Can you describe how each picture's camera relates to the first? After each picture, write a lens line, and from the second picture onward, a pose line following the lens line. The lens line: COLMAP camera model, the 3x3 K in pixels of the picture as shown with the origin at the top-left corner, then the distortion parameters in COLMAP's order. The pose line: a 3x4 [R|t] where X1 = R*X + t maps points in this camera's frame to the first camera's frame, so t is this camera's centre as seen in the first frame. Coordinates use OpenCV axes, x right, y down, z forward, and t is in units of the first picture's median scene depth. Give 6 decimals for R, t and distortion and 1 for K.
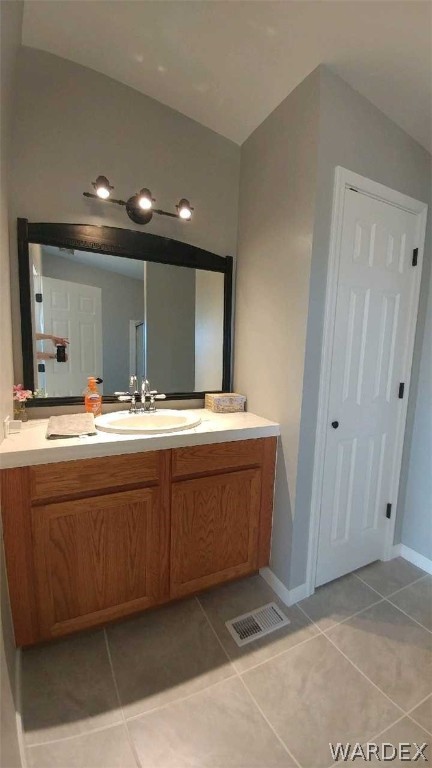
lens RADIAL K [[321.5, 0, 222.6], [0, 321.5, 382.8], [0, 0, 1]] dist [0.001872, -0.015869]
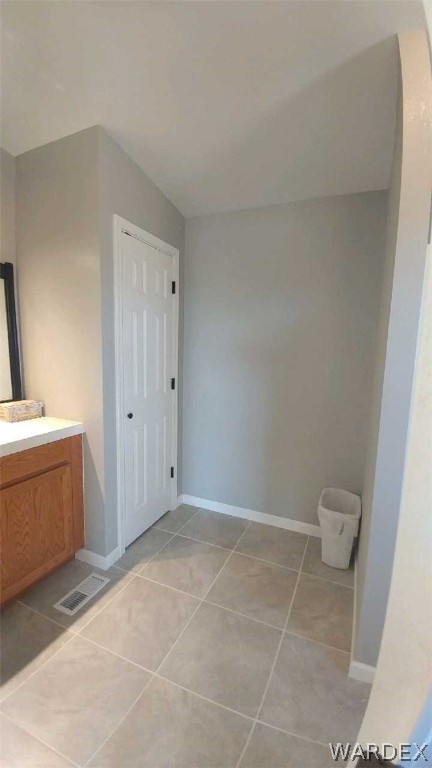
lens RADIAL K [[321.5, 0, 222.6], [0, 321.5, 382.8], [0, 0, 1]] dist [0.001872, -0.015869]
pose [[0.782871, -0.094876, 0.614907, -0.130251], [0.075567, 0.995488, 0.057389, -0.044118], [-0.617578, 0.001538, 0.786508, -0.226794]]
